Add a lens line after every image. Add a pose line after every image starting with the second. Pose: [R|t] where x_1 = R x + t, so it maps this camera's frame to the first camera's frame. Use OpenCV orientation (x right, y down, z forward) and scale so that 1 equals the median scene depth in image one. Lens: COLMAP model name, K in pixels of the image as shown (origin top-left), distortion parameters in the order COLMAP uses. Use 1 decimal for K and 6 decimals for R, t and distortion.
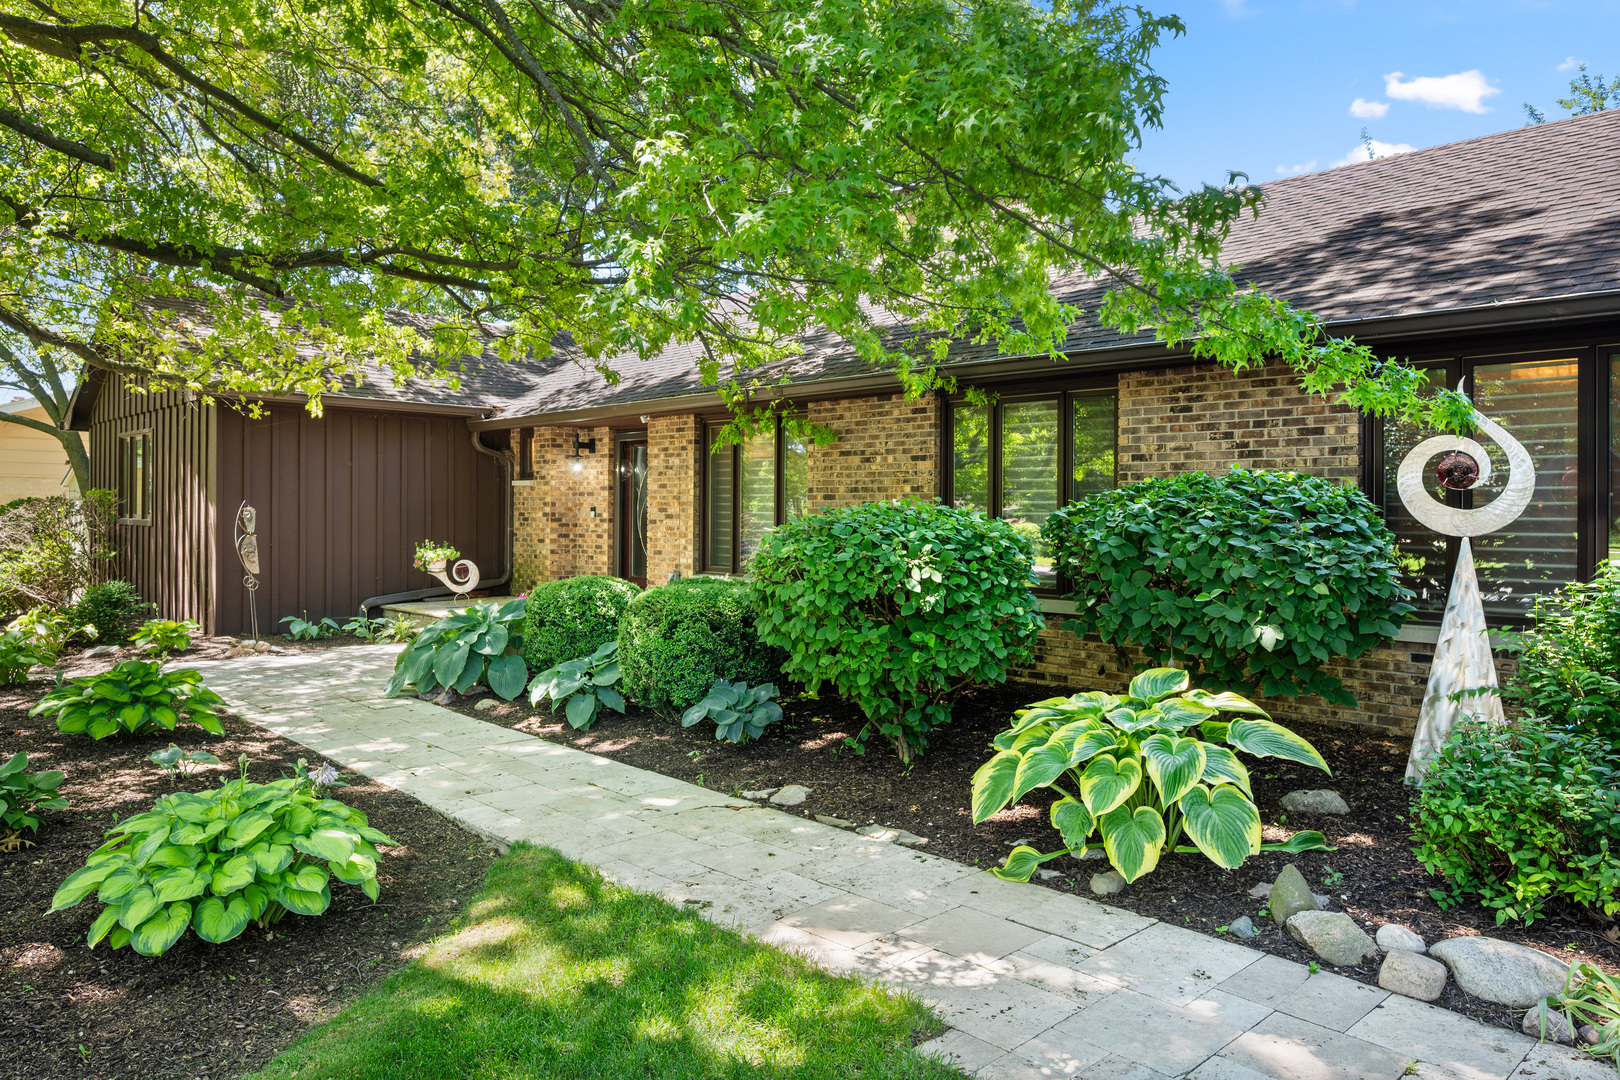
lens RADIAL K [[1072.6, 0, 809.1], [0, 1072.6, 526.9], [0, 0, 1]] dist [0.003433, 0.000119]
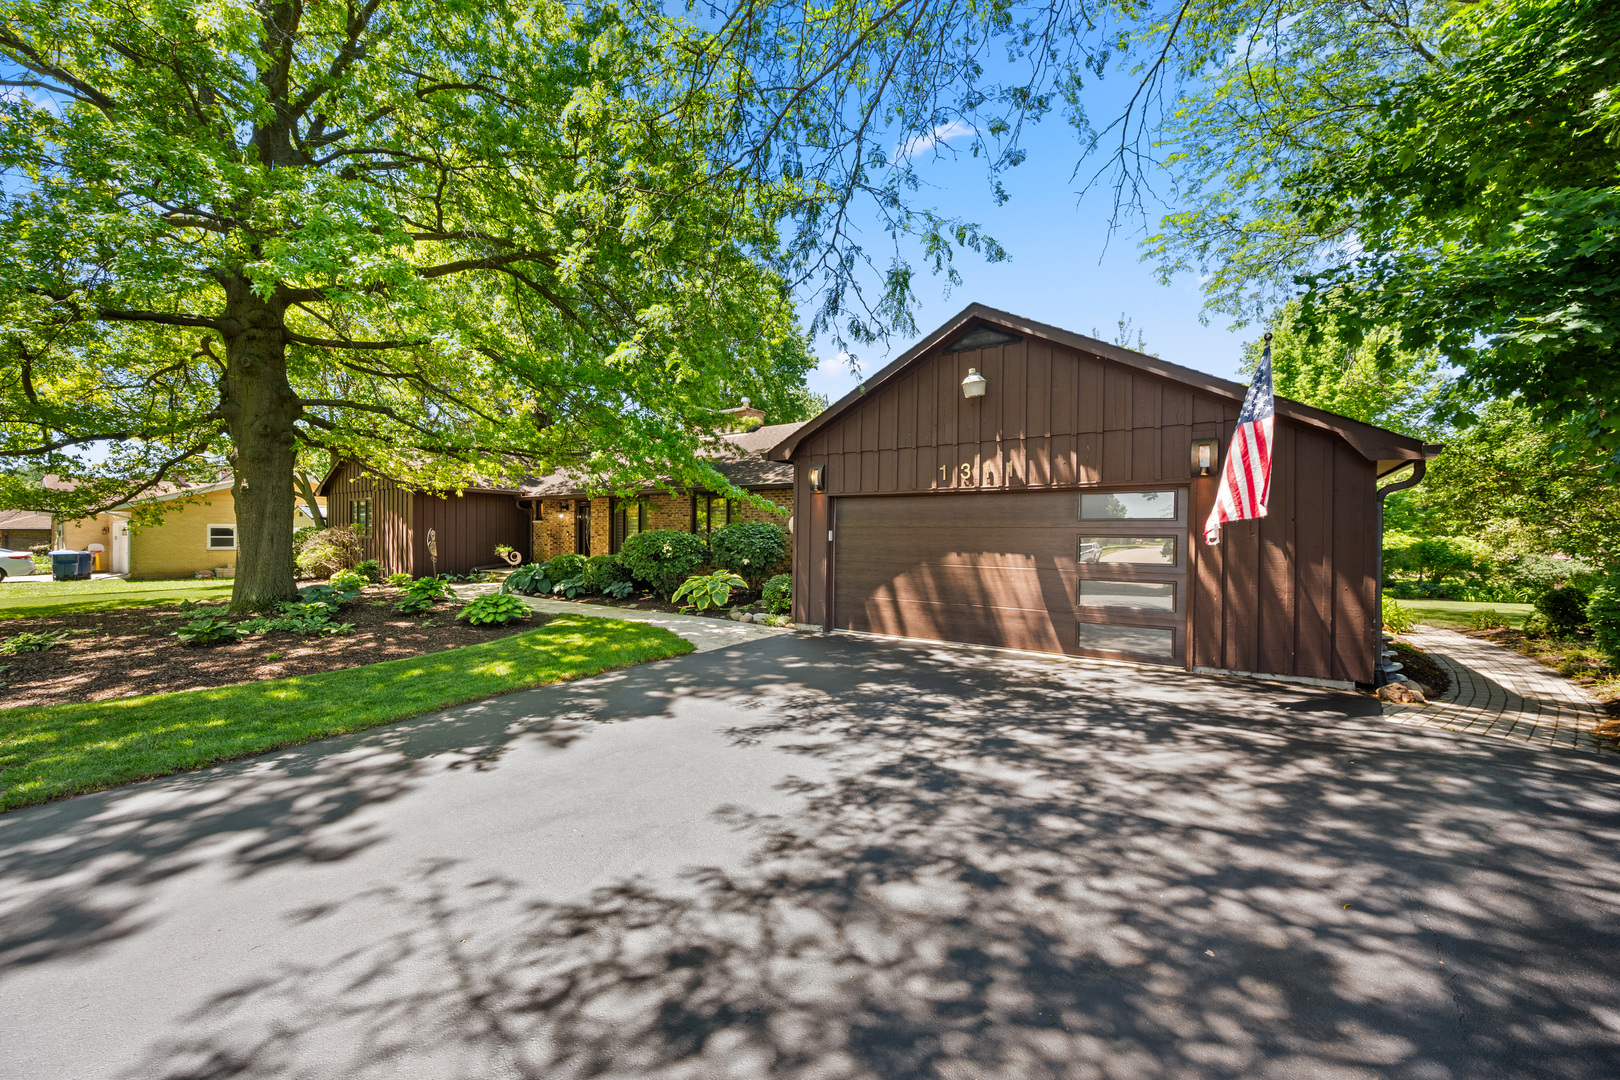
lens RADIAL K [[612.6, 0, 809.8], [0, 612.6, 548.1], [0, 0, 1]] dist [-0.002400, 0.000111]
pose [[0.979775, -0.001354, 0.200098, 0.094165], [0.000101, 0.999980, 0.006272, 0.016382], [-0.200102, -0.006125, 0.979756, -0.720908]]
